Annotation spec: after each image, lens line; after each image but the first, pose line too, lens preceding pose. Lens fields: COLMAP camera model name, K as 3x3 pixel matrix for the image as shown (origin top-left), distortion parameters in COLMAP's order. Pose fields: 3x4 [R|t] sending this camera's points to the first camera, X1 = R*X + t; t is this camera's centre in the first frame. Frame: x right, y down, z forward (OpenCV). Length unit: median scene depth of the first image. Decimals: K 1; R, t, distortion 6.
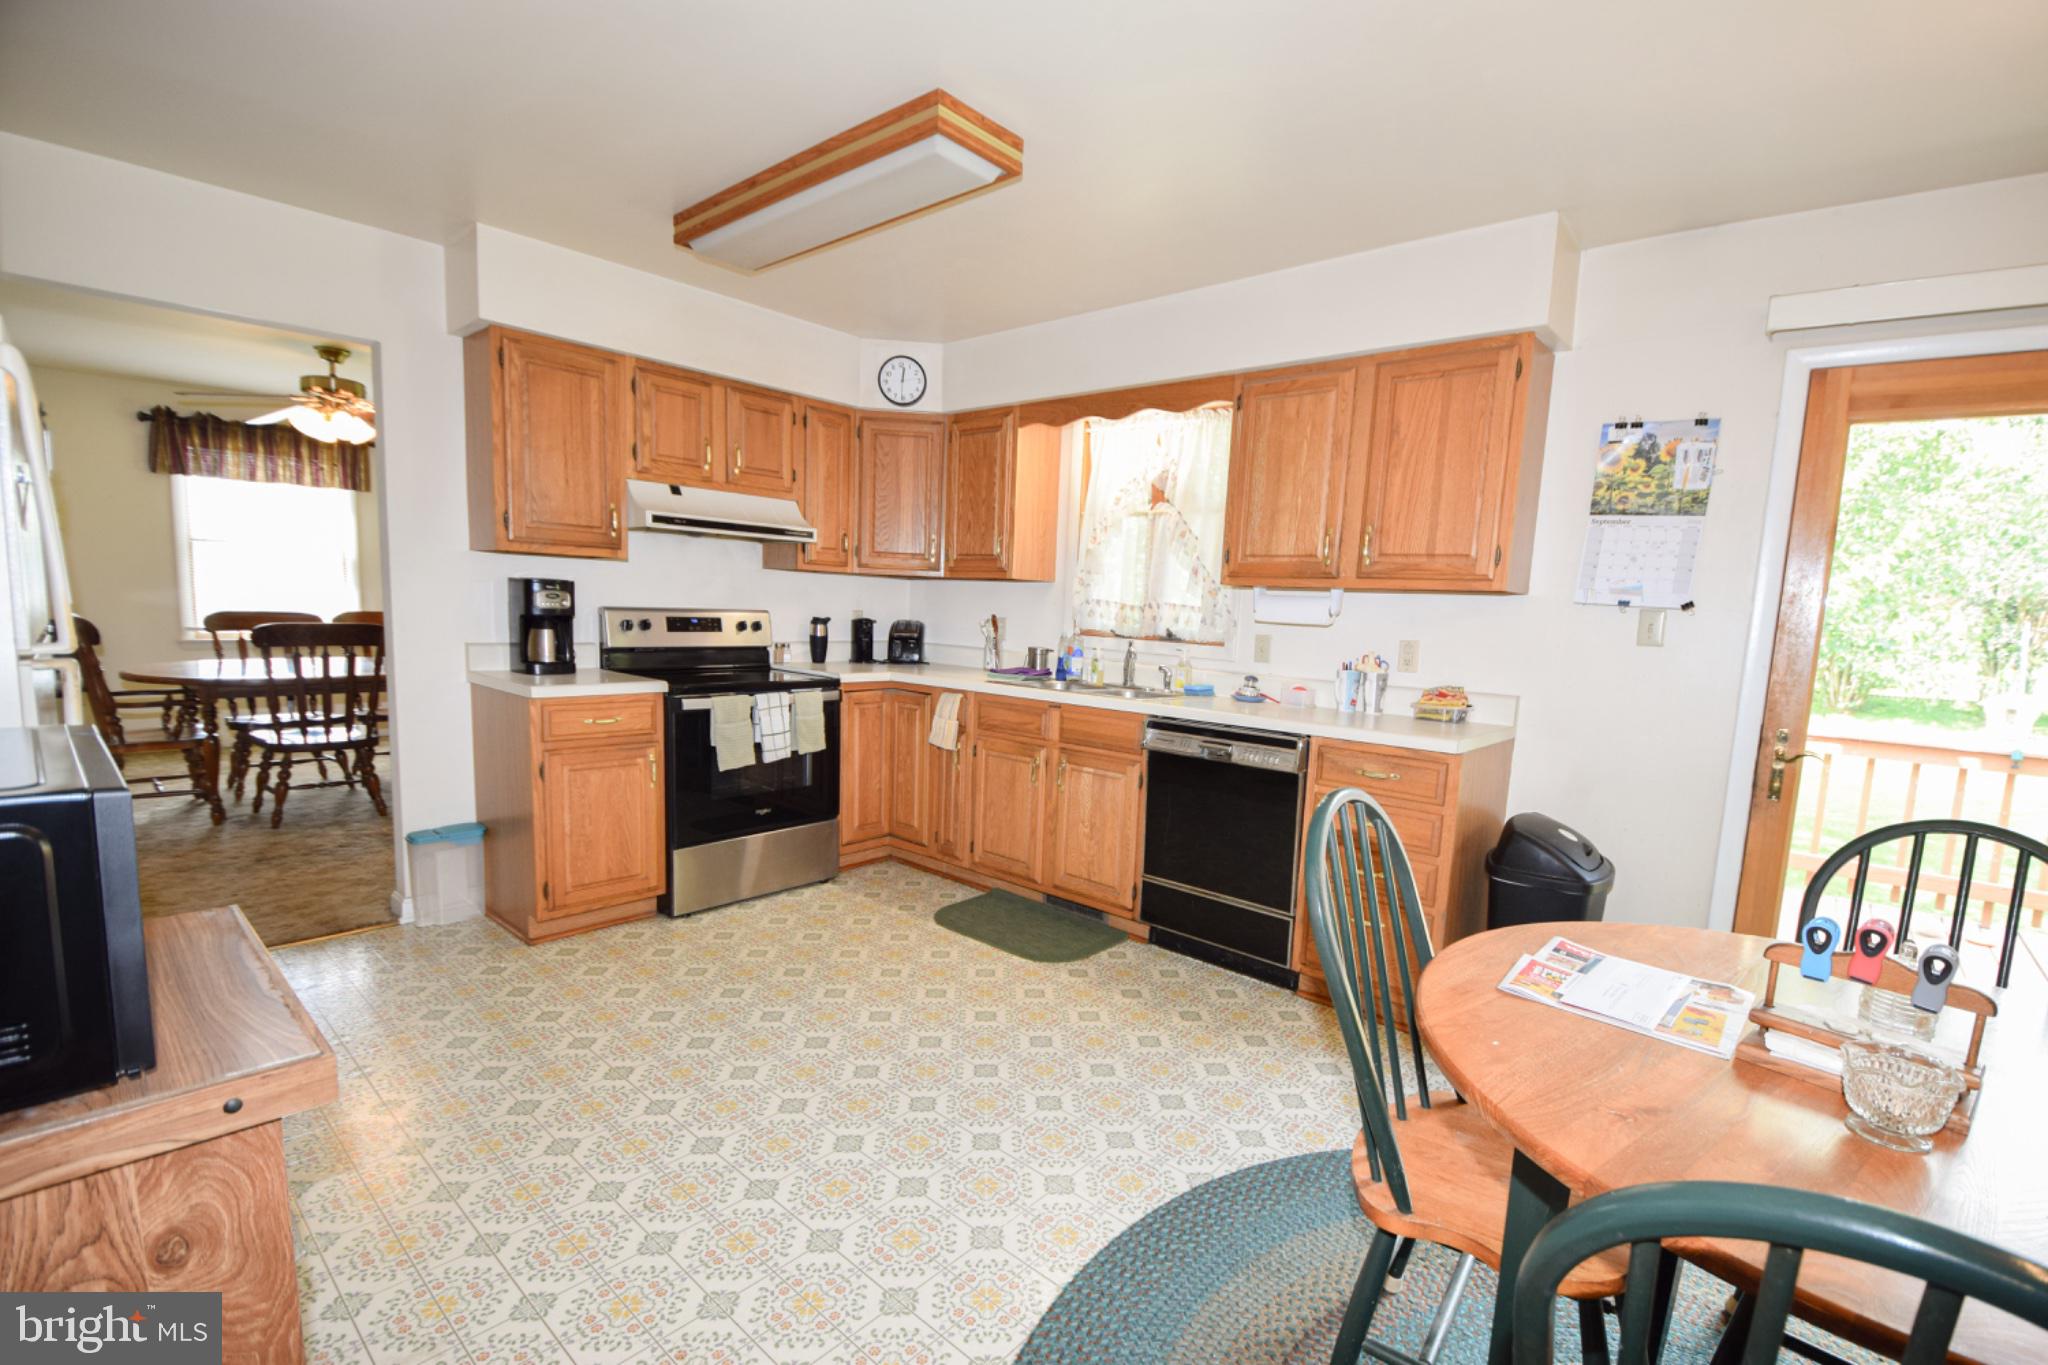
lens RADIAL K [[899.9, 0, 1064.2], [0, 899.9, 715.6], [0, 0, 1]] dist [-0.000335, -0.025024]
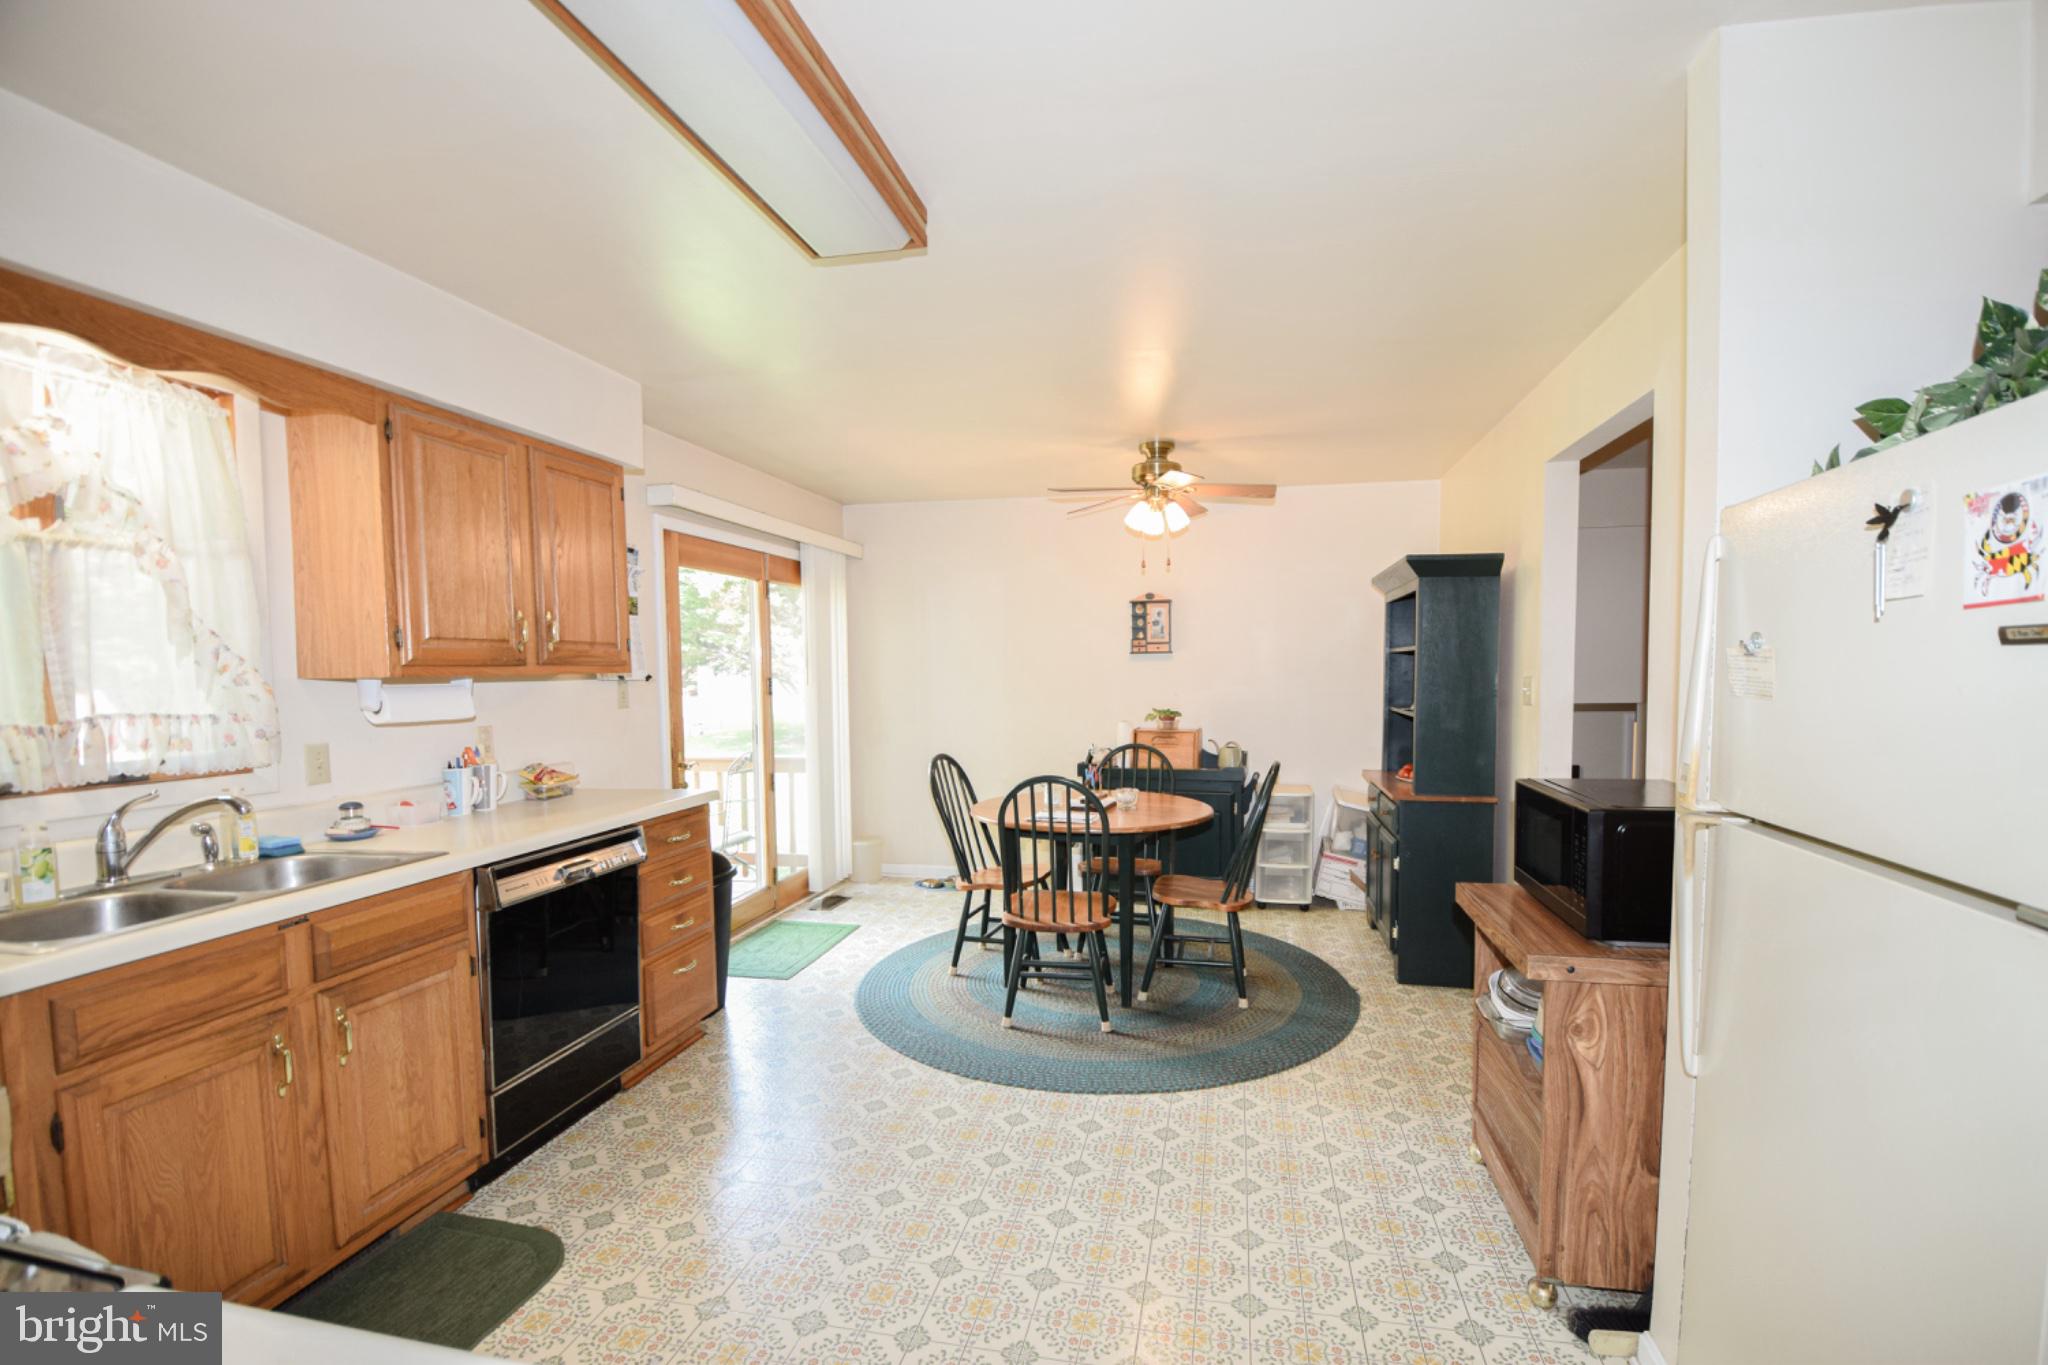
lens RADIAL K [[900.2, 0, 1044.1], [0, 900.2, 716.8], [0, 0, 1]] dist [0.018891, -0.025476]
pose [[-0.480895, -0.086250, 0.872525, -0.779917], [0.097732, 0.983675, 0.151103, -0.192455], [-0.871314, 0.157938, -0.464615, 0.993982]]
